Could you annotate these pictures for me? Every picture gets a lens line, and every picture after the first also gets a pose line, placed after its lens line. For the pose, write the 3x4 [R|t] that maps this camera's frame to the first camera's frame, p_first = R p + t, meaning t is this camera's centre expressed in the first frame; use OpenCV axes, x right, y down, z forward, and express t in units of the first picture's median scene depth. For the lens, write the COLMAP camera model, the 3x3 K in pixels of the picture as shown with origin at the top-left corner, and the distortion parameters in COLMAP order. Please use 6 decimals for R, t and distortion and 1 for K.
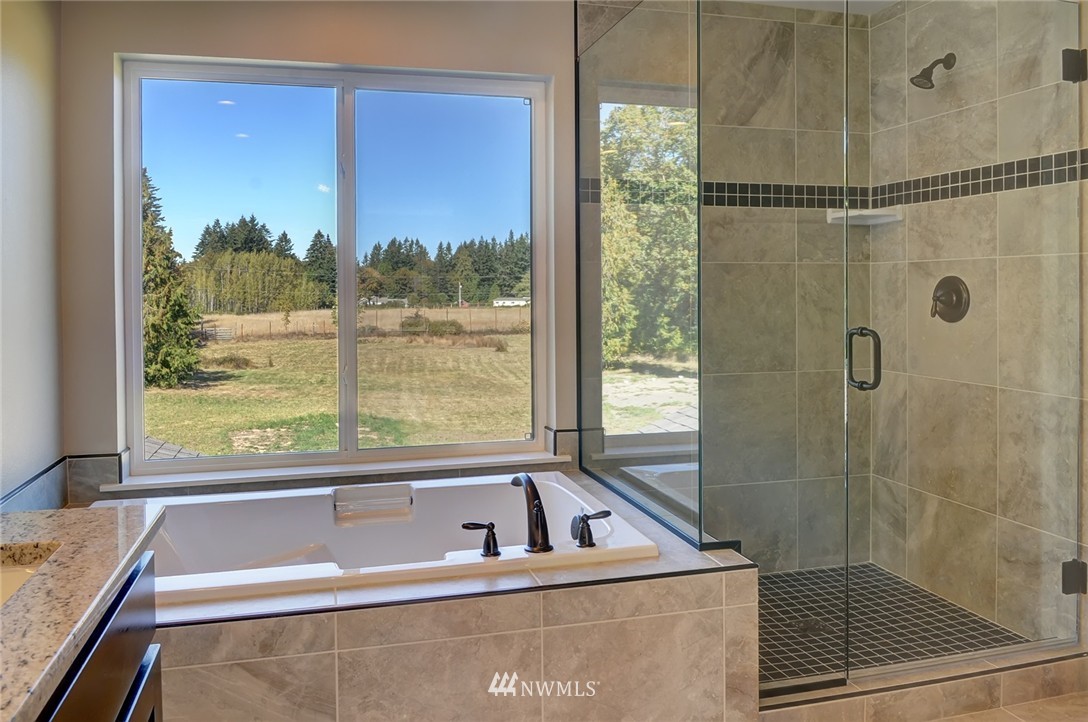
lens RADIAL K [[858.9, 0, 570.7], [0, 858.9, 299.3], [0, 0, 1]] dist [-0.030612, -0.000847]
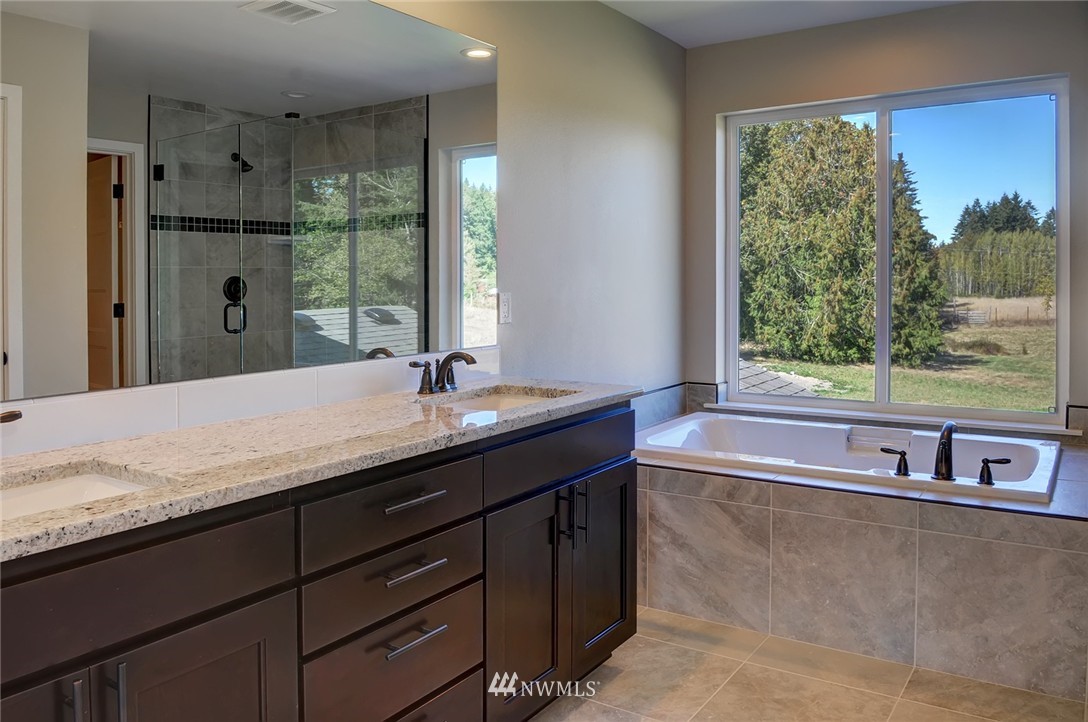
lens RADIAL K [[858.9, 0, 529.9], [0, 858.9, 289.3], [0, 0, 1]] dist [-0.030612, -0.000847]
pose [[0.640320, 0.012519, -0.768006, 0.417767], [-0.005551, 0.999916, 0.011671, -0.000293], [0.768088, -0.003210, 0.640336, -0.217639]]
